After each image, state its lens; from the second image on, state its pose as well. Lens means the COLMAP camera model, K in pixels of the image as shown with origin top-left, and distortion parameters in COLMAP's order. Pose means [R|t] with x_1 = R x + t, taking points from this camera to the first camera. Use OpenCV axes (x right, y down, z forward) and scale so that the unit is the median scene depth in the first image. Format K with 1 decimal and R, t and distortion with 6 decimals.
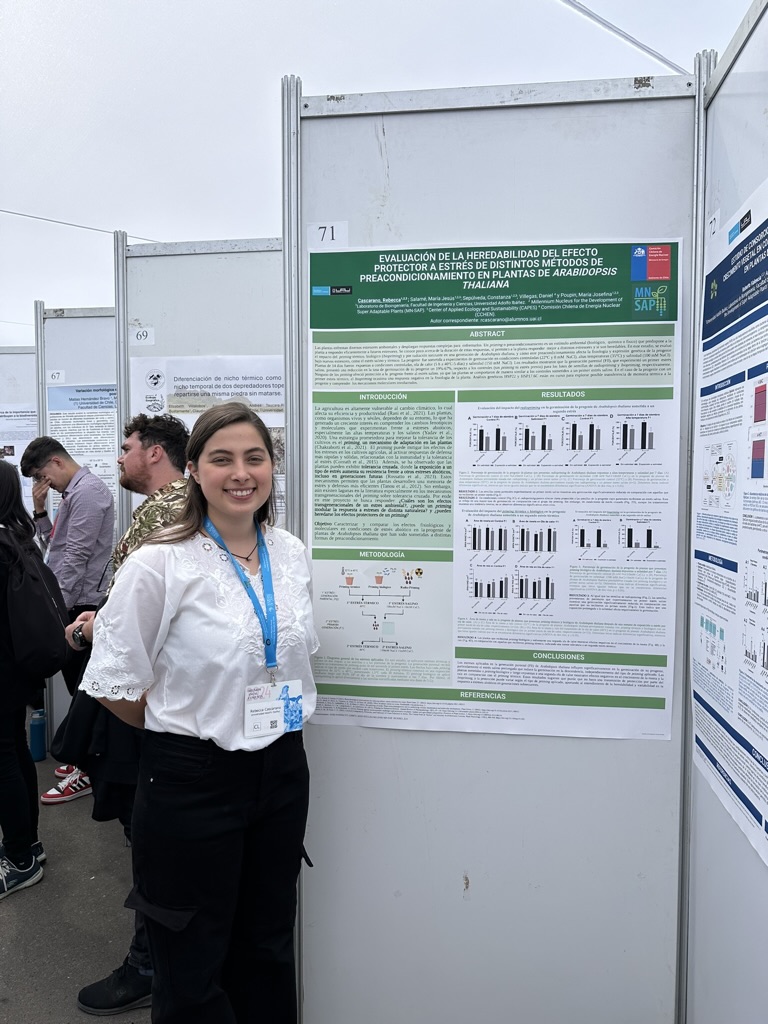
lens RADIAL K [[727.0, 0, 386.8], [0, 727.0, 514.2], [0, 0, 1]] dist [0.117194, -0.173396]
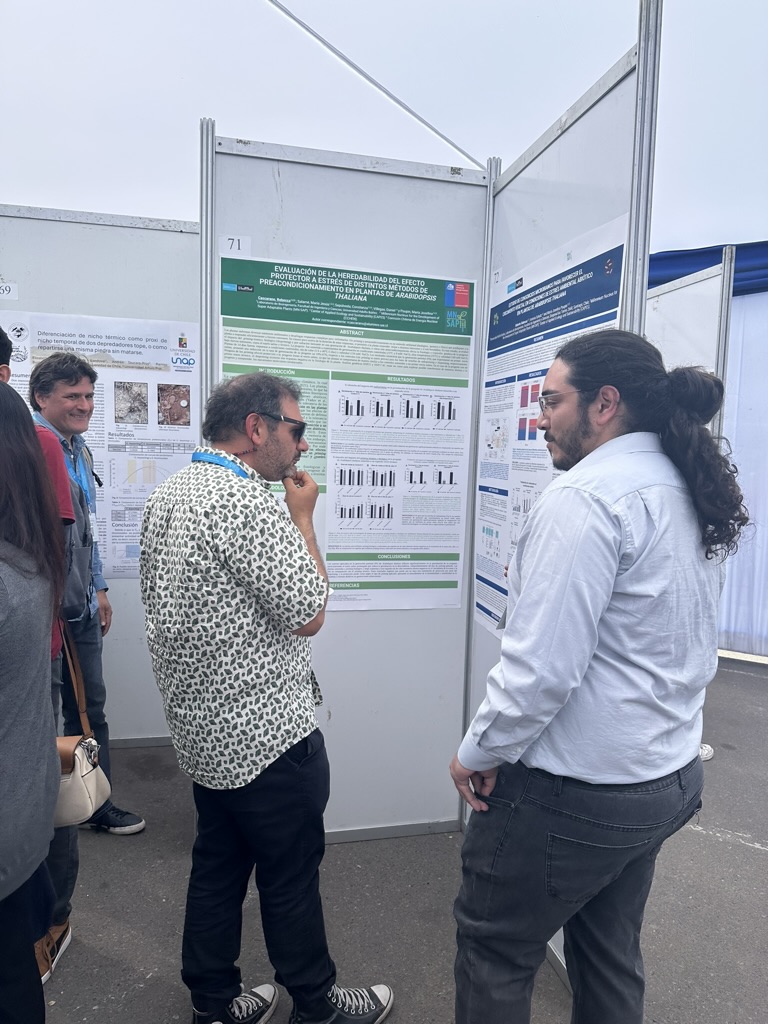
lens RADIAL K [[727.0, 0, 386.8], [0, 727.0, 514.2], [0, 0, 1]] dist [0.117194, -0.173396]
pose [[0.937404, -0.002388, 0.348236, -0.295991], [-0.018121, 0.998287, 0.055625, 0.025864], [-0.347773, -0.058454, 0.935755, -0.375057]]
